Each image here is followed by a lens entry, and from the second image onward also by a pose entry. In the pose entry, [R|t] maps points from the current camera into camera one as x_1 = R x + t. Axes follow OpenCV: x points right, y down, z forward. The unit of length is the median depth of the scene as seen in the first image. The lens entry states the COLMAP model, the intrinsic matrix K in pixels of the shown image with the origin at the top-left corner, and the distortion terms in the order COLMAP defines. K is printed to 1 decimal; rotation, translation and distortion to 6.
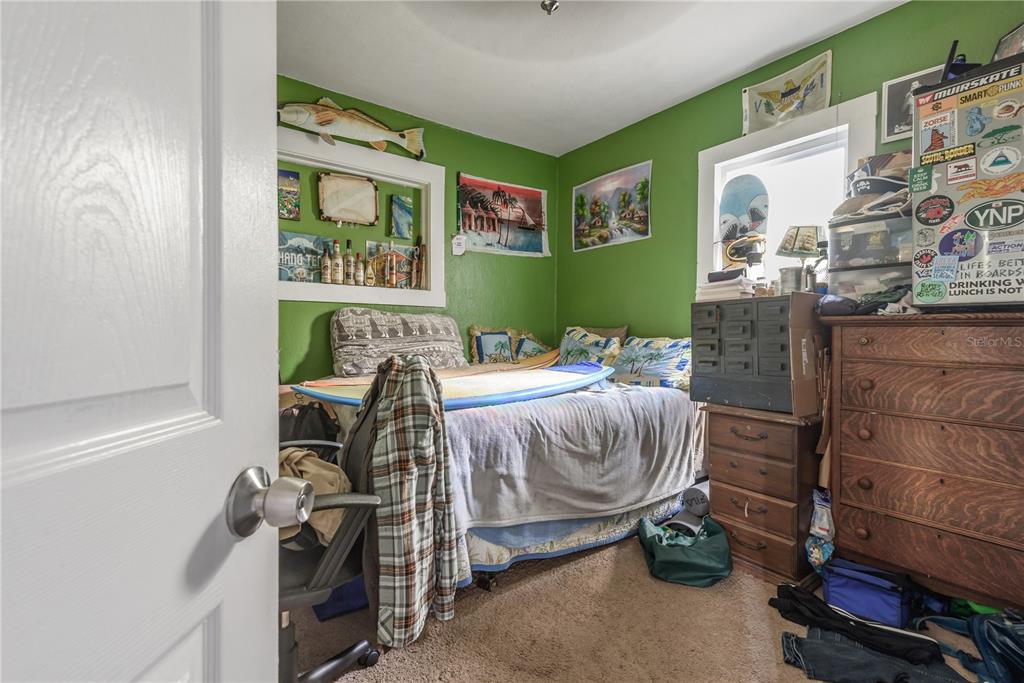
lens RADIAL K [[462.4, 0, 510.8], [0, 462.4, 336.3], [0, 0, 1]] dist [0.001769, 0.000050]
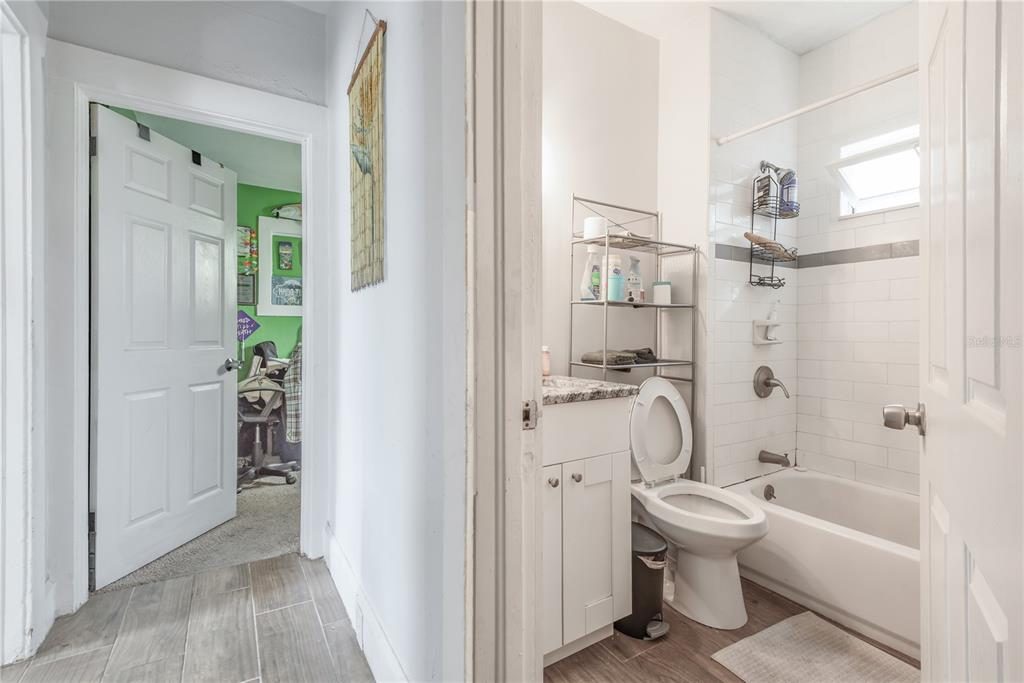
lens RADIAL K [[462.4, 0, 514.0], [0, 462.4, 339.0], [0, 0, 1]] dist [0.001769, 0.000050]
pose [[0.996950, -0.001229, -0.078029, 1.346585], [0.000890, 0.999990, -0.004380, 0.041576], [0.078033, 0.004298, 0.996941, -1.753457]]
